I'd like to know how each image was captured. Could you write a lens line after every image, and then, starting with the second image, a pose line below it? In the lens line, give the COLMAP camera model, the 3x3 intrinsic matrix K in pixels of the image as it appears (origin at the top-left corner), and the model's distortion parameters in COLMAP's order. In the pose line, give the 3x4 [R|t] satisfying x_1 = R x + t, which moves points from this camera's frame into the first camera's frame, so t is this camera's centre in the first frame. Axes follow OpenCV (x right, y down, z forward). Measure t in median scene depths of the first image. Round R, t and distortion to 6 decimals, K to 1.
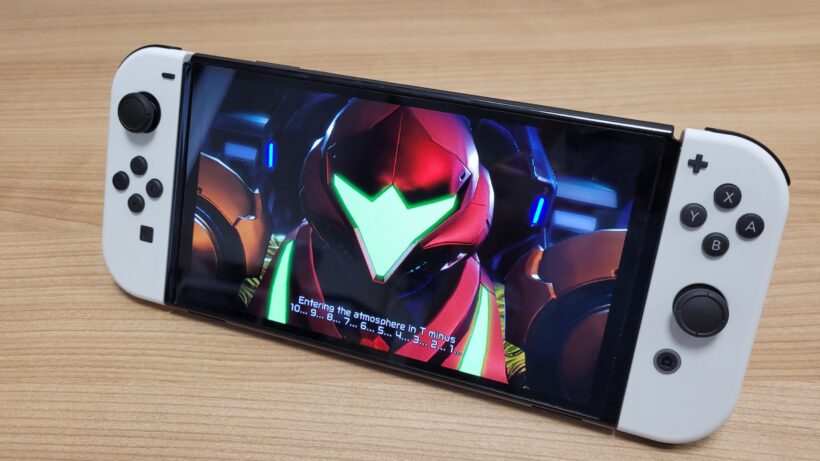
lens RADIAL K [[661.5, 0, 410.0], [0, 661.5, 230.5], [0, 0, 1]] dist [0.001004, 0.001594]
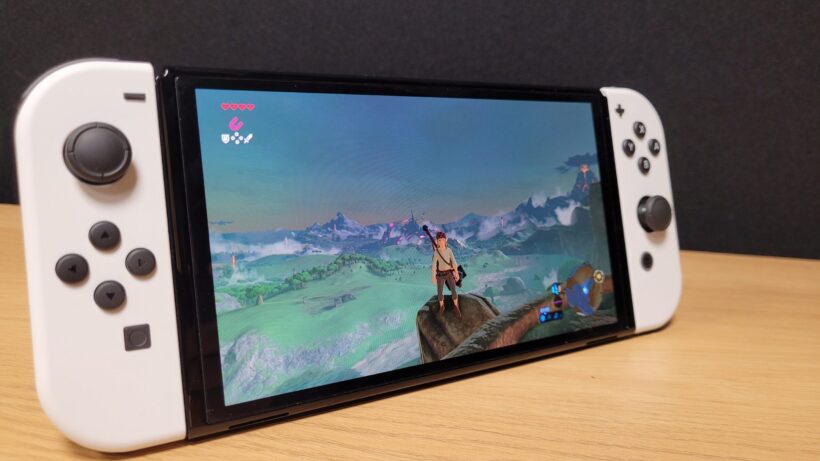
lens RADIAL K [[661.5, 0, 410.0], [0, 661.5, 230.5], [0, 0, 1]] dist [0.001004, 0.001594]
pose [[0.631419, -0.196613, 0.750102, -0.821648], [0.360026, 0.931074, -0.059013, 0.049263], [-0.686798, 0.307318, 0.658683, 0.428012]]
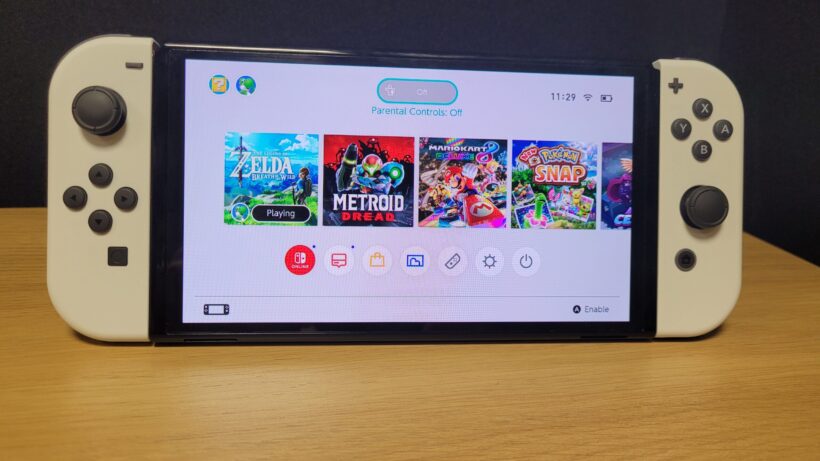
lens RADIAL K [[661.5, 0, 410.0], [0, 661.5, 230.5], [0, 0, 1]] dist [0.001004, 0.001594]
pose [[0.904526, -0.146935, 0.400304, -0.467350], [0.209718, 0.970666, -0.117587, 0.174715], [-0.371283, 0.190311, 0.908807, 0.126628]]
